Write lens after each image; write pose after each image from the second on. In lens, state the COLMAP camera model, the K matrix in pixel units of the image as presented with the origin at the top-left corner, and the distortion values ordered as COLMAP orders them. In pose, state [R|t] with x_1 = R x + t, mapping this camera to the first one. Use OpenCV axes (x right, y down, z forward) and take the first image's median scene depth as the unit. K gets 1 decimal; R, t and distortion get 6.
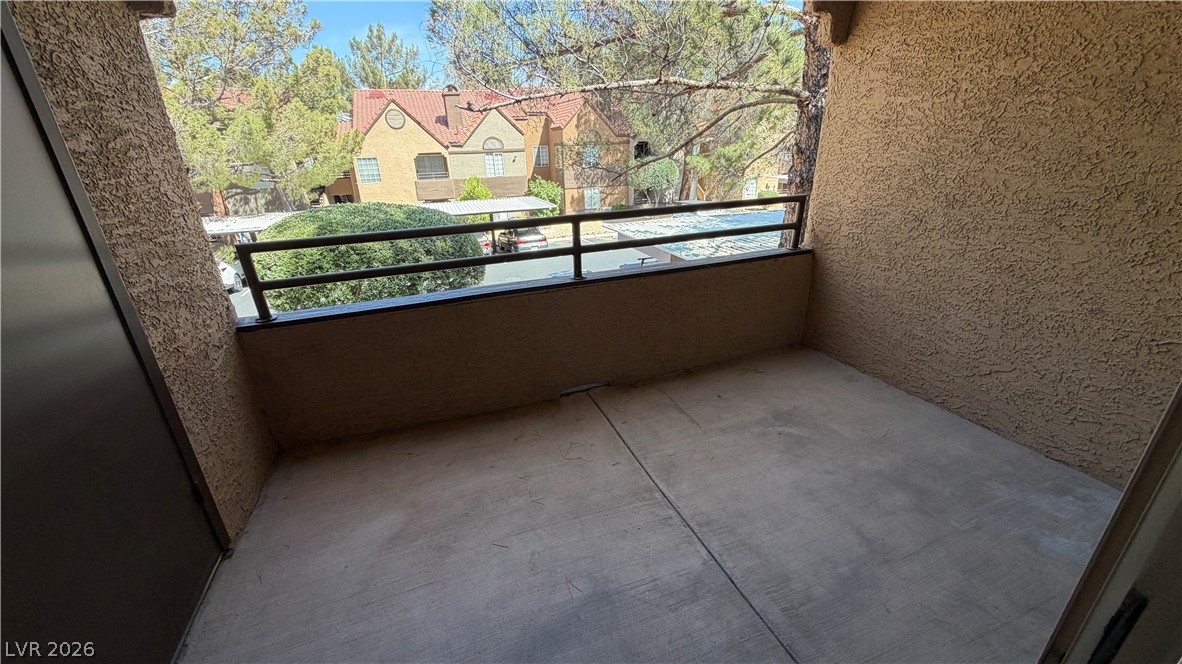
lens RADIAL K [[472.7, 0, 589.4], [0, 472.7, 334.6], [0, 0, 1]] dist [-0.000539, 0.000763]
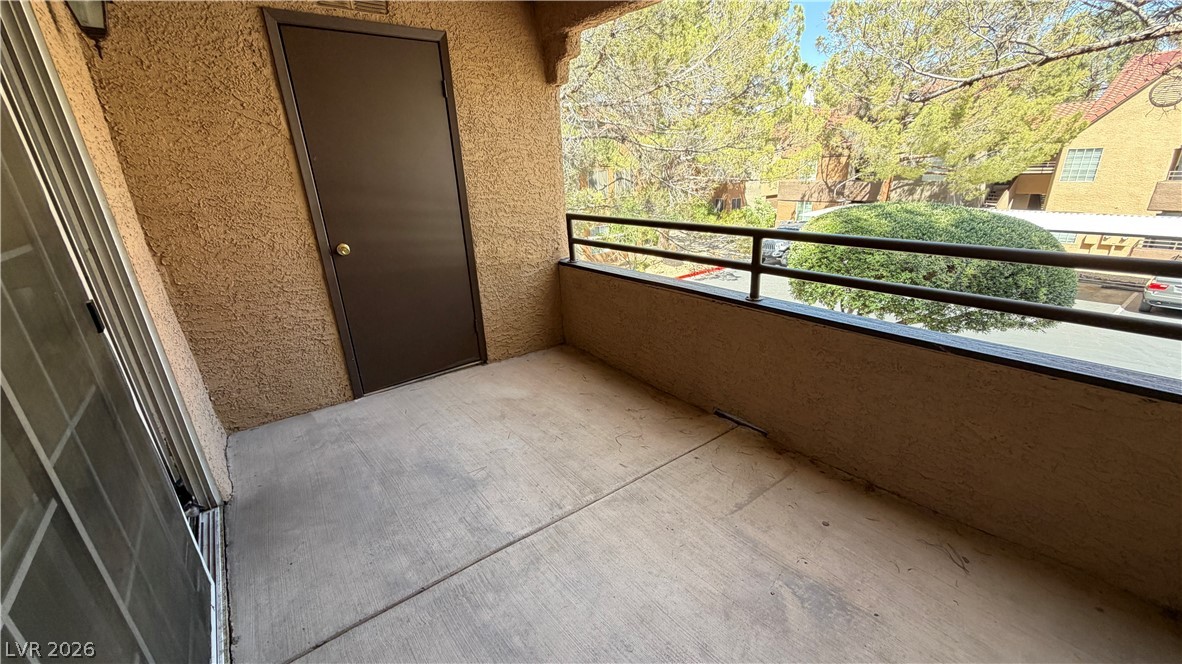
lens RADIAL K [[472.7, 0, 590.6], [0, 472.7, 336.6], [0, 0, 1]] dist [-0.000539, 0.000763]
pose [[0.302502, 0.346644, -0.887879, 0.727511], [-0.326977, 0.912736, 0.244947, -0.180211], [0.895309, 0.216219, 0.389450, 0.406689]]
